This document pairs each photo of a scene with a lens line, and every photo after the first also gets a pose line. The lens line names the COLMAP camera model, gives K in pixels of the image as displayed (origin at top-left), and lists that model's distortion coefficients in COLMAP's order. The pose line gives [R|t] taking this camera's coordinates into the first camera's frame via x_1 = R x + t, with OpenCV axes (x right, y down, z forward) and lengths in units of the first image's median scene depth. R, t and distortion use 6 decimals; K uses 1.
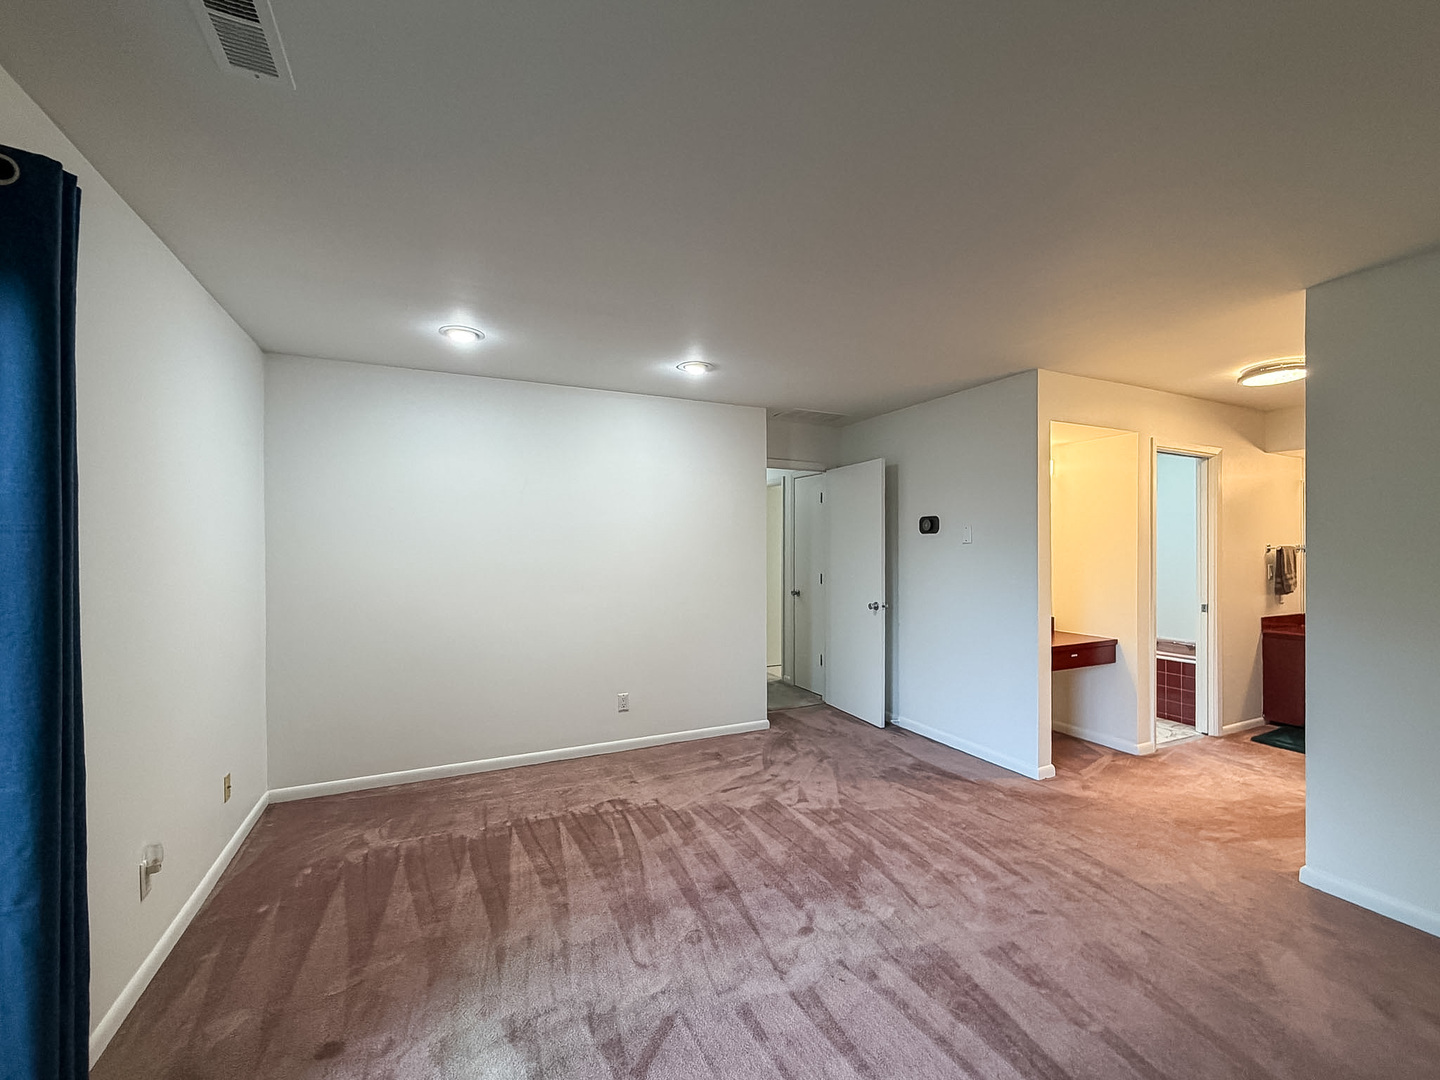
lens RADIAL K [[587.9, 0, 719.4], [0, 587.9, 546.9], [0, 0, 1]] dist [0.000405, -0.000133]
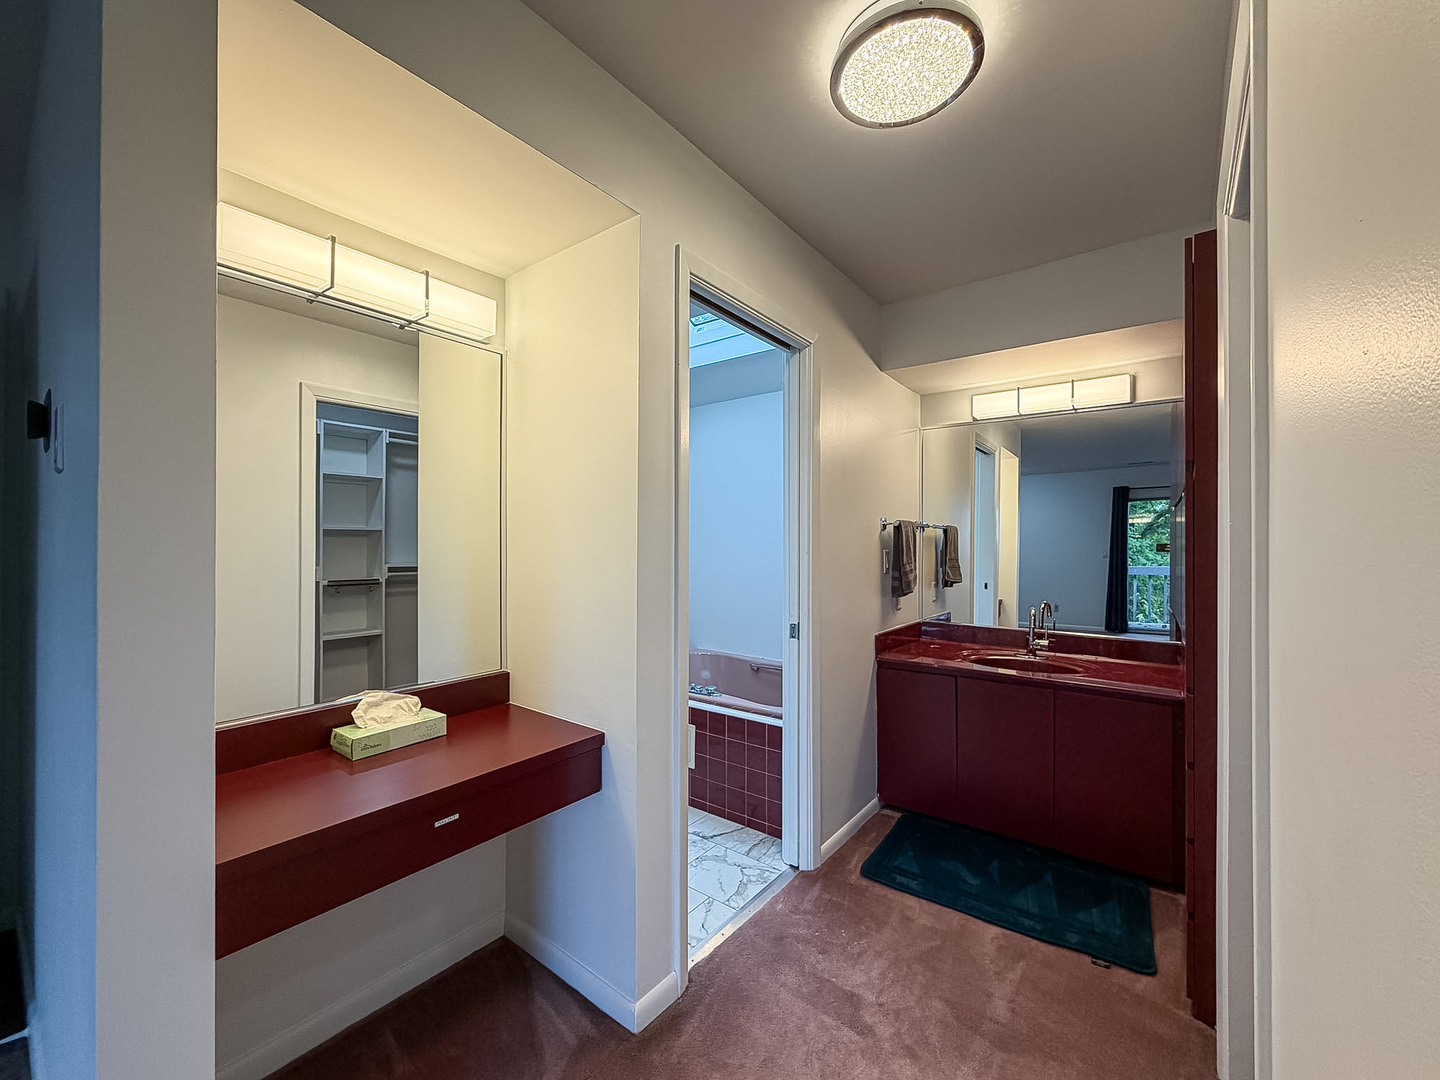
lens RADIAL K [[587.9, 0, 716.1], [0, 587.9, 540.4], [0, 0, 1]] dist [0.000405, -0.000133]
pose [[0.885751, 0.002340, 0.464154, 0.492934], [-0.002035, 0.999997, -0.001159, 0.021810], [-0.464156, 0.000083, 0.885754, 0.537146]]
